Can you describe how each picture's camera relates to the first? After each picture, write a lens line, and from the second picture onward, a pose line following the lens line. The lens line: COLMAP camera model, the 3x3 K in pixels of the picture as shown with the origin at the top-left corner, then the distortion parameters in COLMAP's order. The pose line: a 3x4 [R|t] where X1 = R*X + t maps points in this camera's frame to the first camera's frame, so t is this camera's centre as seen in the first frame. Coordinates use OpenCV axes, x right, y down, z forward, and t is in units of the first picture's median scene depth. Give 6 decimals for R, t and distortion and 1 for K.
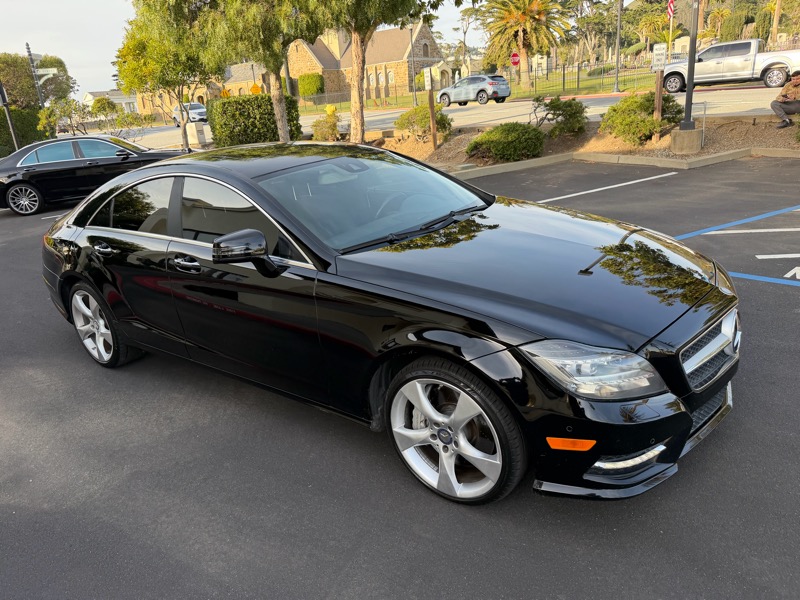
lens RADIAL K [[549.7, 0, 395.1], [0, 549.7, 298.0], [0, 0, 1]] dist [0.053965, -0.093087]
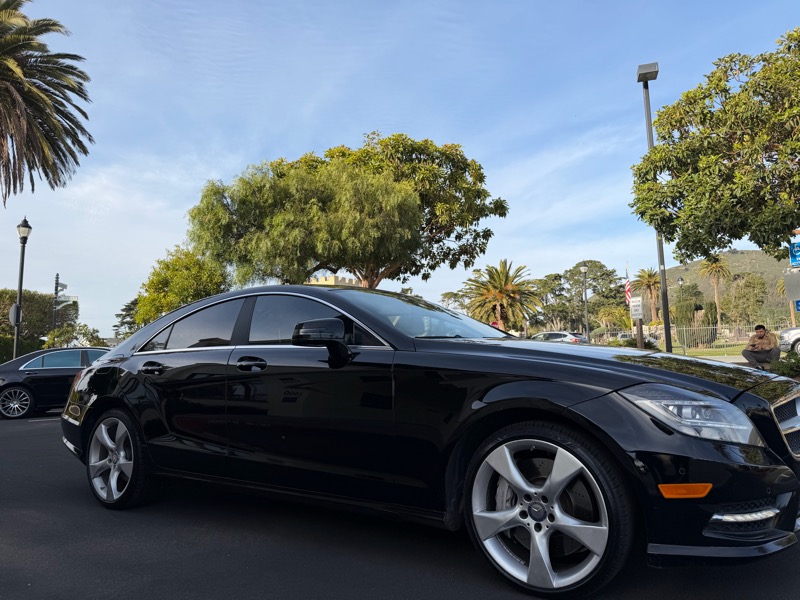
lens RADIAL K [[544.9, 0, 402.6], [0, 544.9, 303.3], [0, 0, 1]] dist [0.103545, -0.163701]
pose [[0.997107, 0.067357, 0.035224, -0.040951], [-0.045011, 0.896646, -0.440454, 0.077373], [-0.061252, 0.437594, 0.897084, 0.008257]]
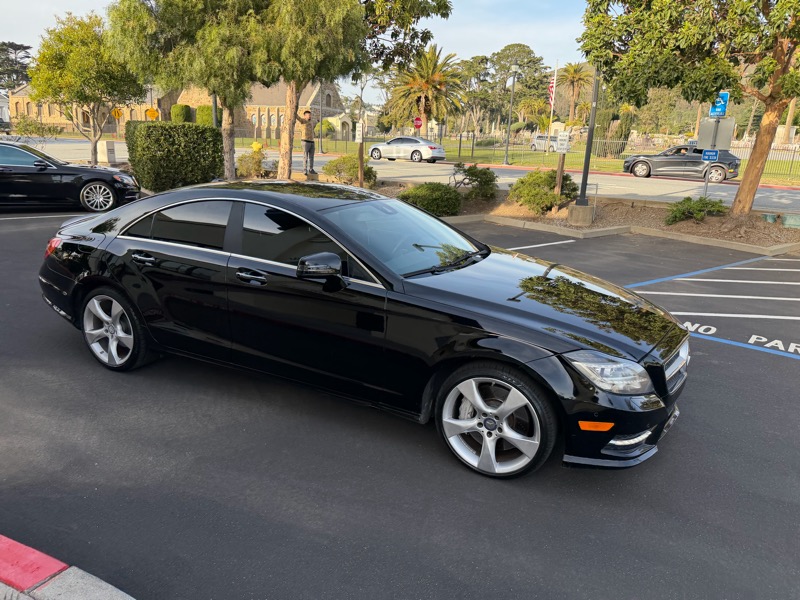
lens RADIAL K [[548.8, 0, 389.7], [0, 548.8, 299.7], [0, 0, 1]] dist [0.038924, -0.069129]
pose [[0.976969, 0.076966, 0.199017, -0.090758], [-0.061536, 0.994681, -0.082598, 0.017783], [-0.204316, 0.068449, 0.976509, -0.049458]]
